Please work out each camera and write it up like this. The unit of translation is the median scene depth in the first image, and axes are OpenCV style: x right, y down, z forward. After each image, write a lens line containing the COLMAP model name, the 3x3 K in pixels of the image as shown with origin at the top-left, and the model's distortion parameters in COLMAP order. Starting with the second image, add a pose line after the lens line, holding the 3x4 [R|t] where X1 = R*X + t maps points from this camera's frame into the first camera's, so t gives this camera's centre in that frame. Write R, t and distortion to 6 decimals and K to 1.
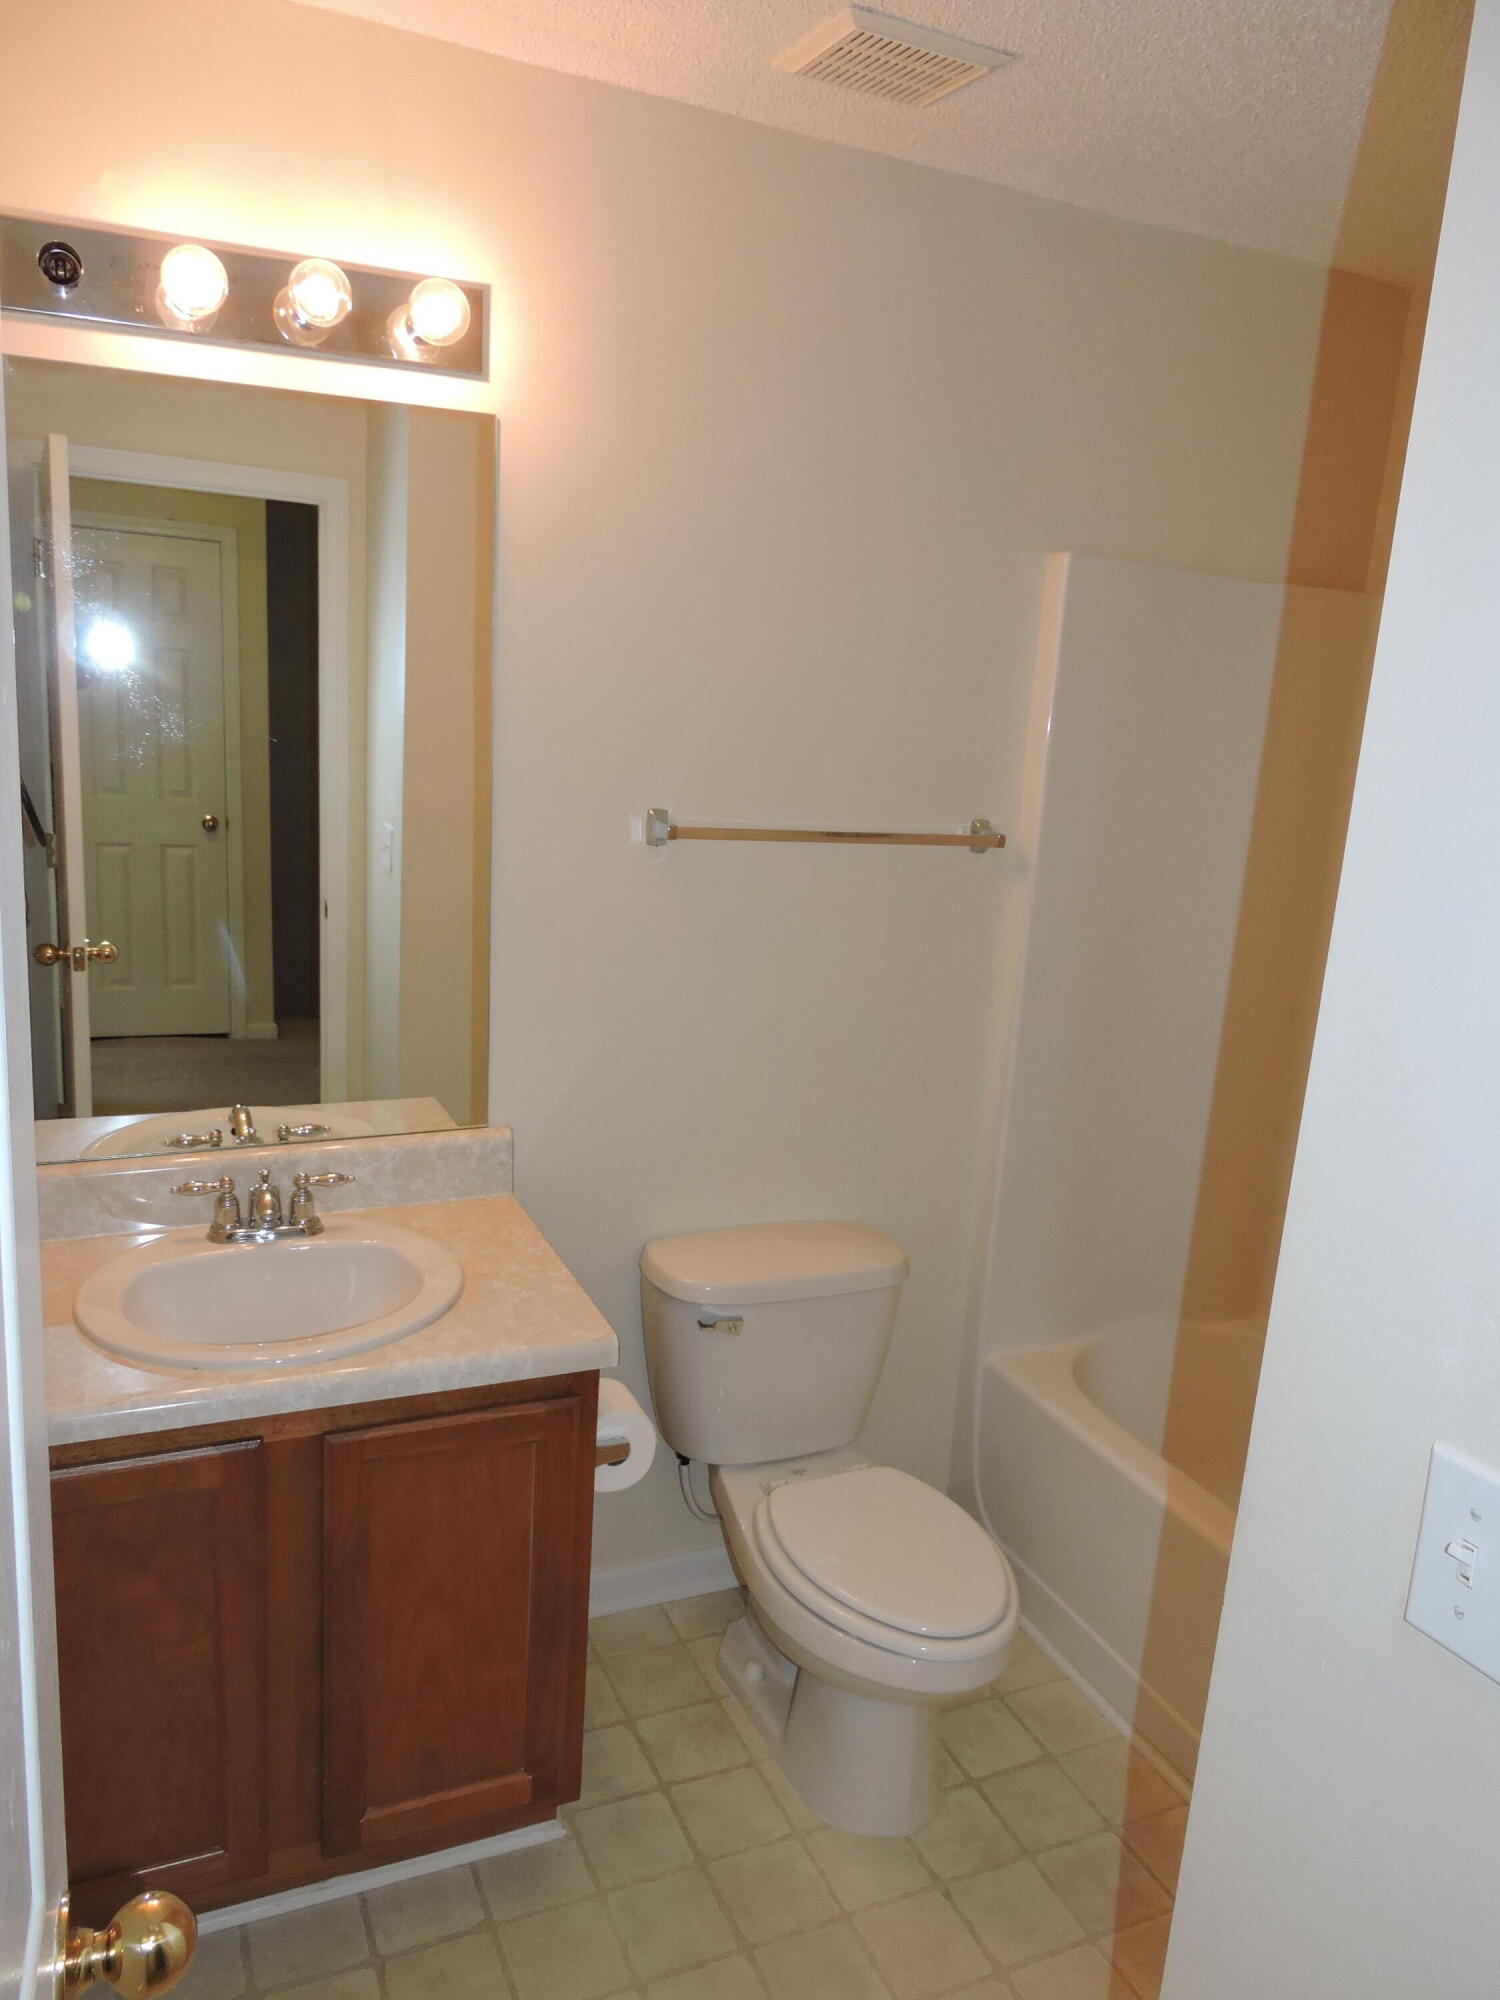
lens RADIAL K [[1417.9, 0, 750.0], [0, 1417.9, 1000.0], [0, 0, 1]] dist [-0.001811, -0.000991]
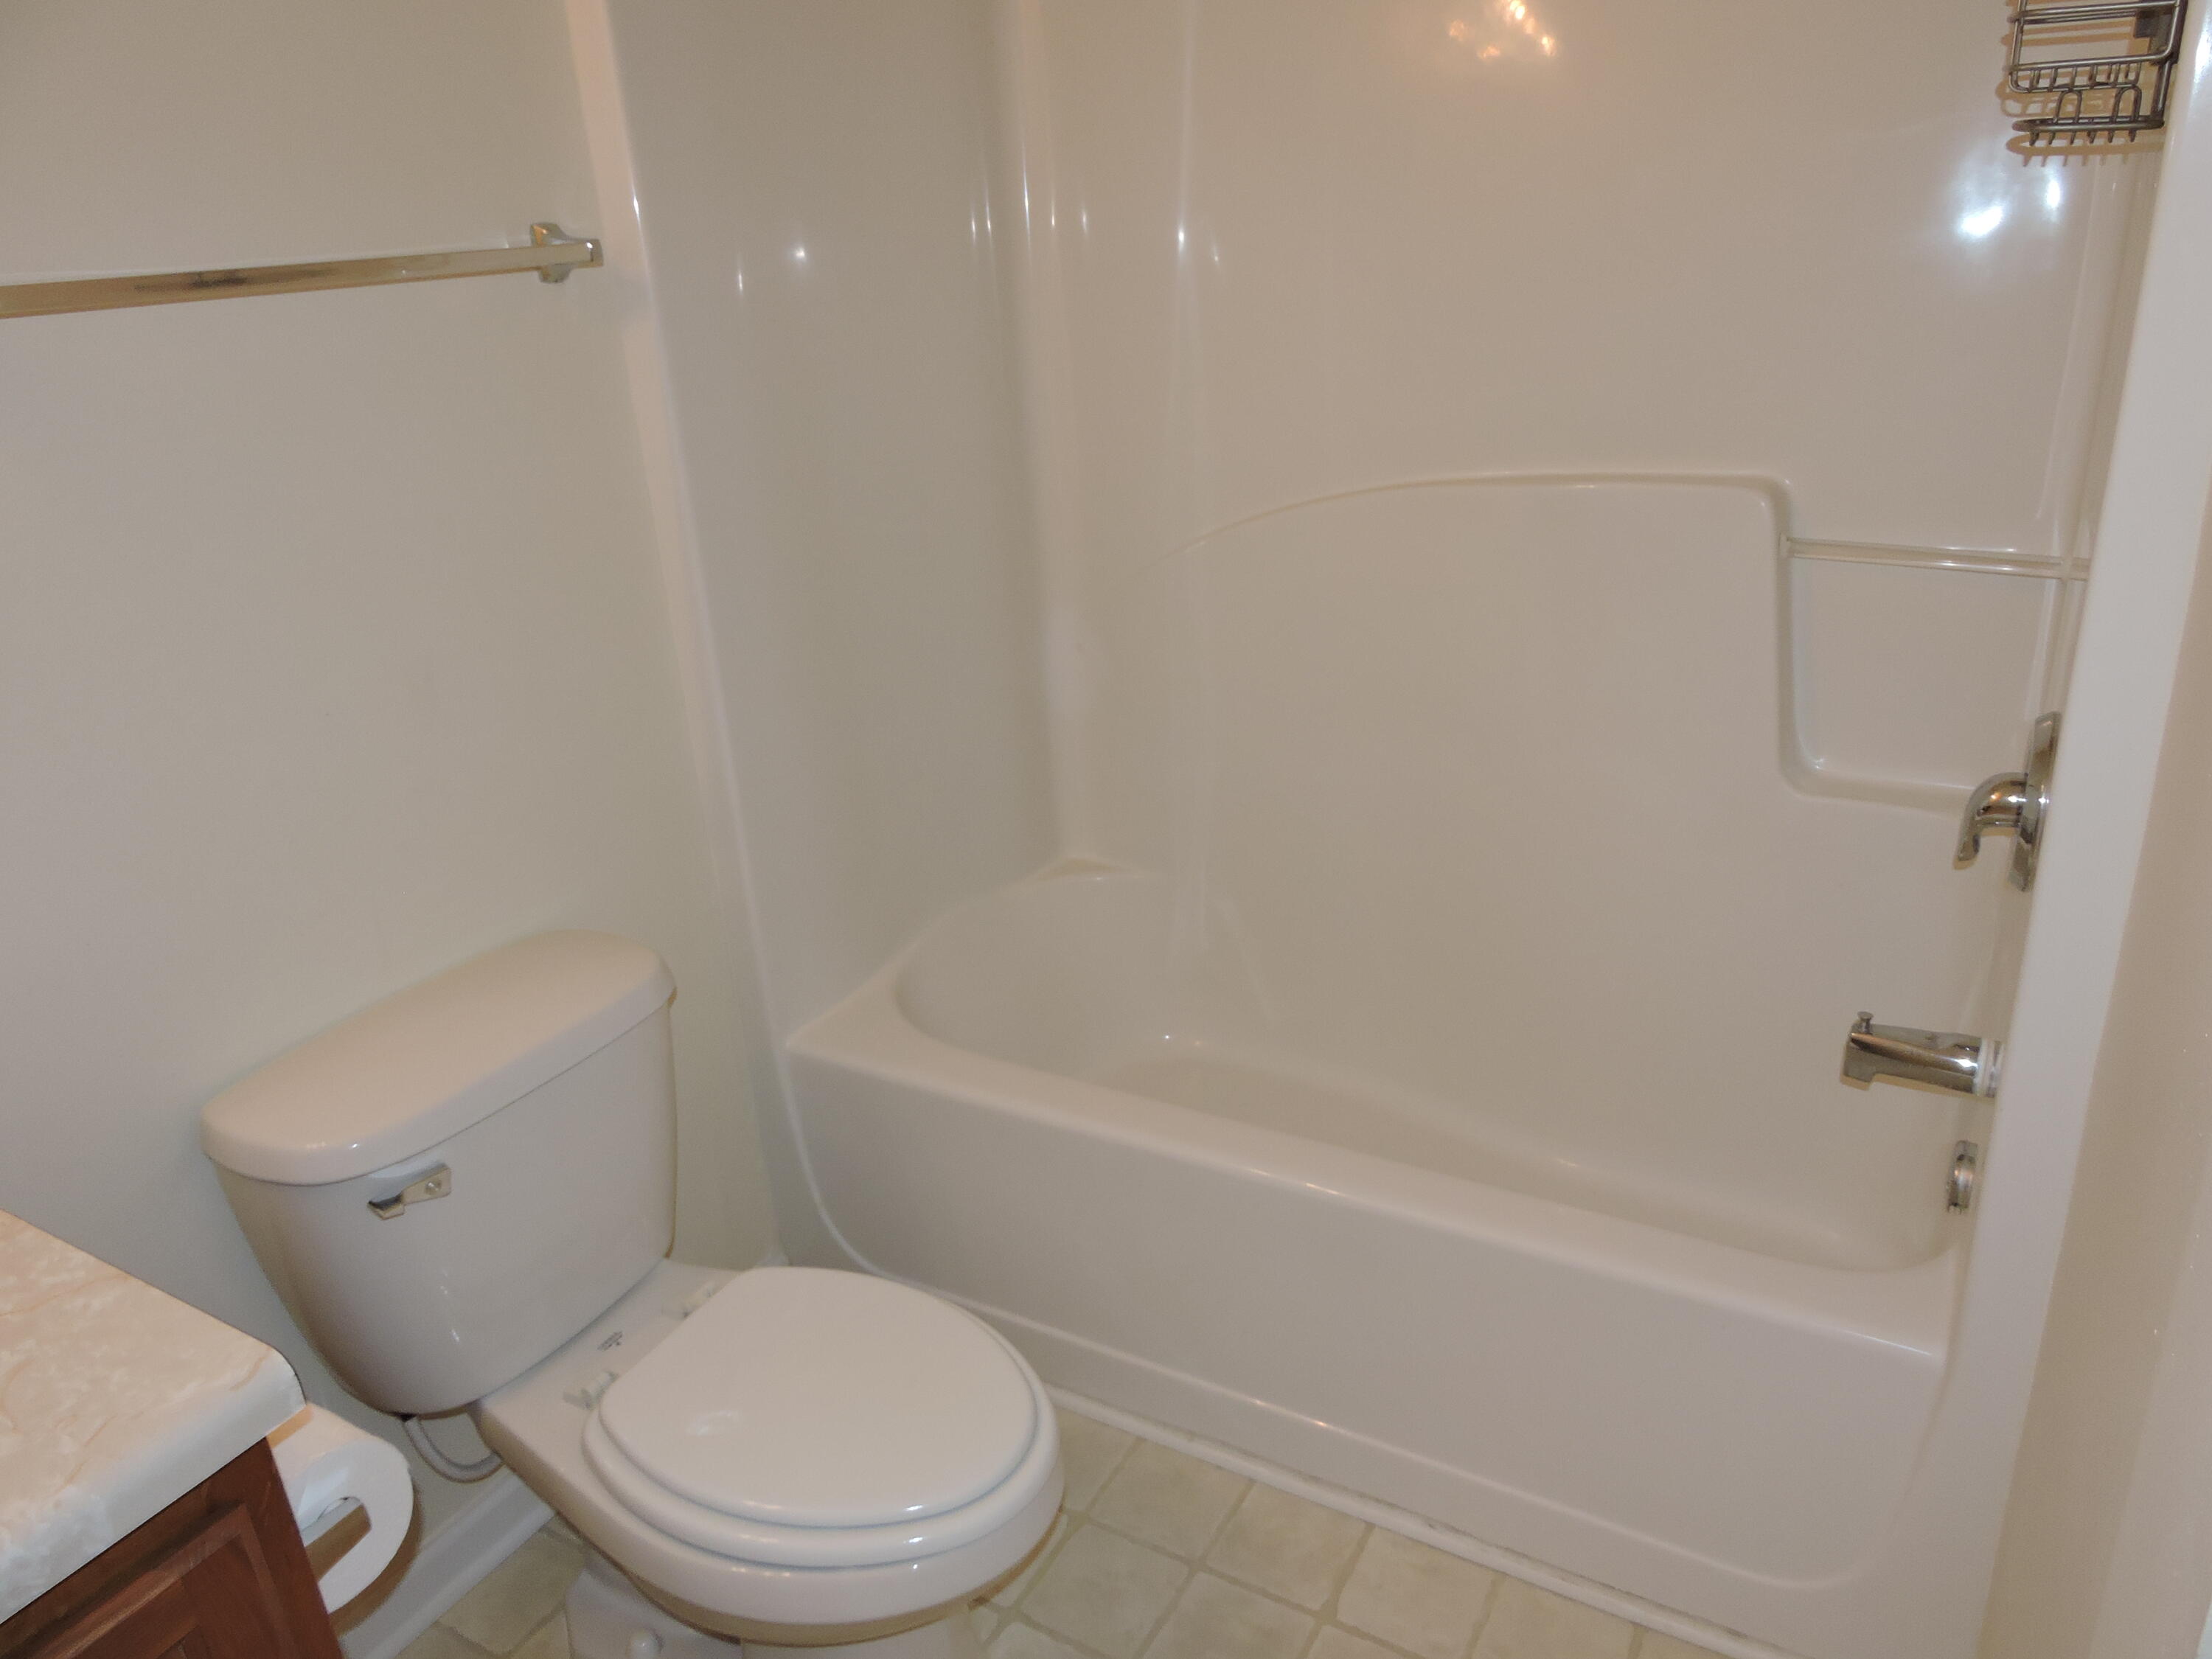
lens RADIAL K [[1590.4, 0, 1101.9], [0, 1590.4, 819.3], [0, 0, 1]] dist [0.002427, 0.000804]
pose [[0.811342, -0.331320, 0.481613, -0.052999], [0.249109, 0.941282, 0.227887, 0.014235], [-0.528837, -0.064920, 0.846237, 0.326986]]
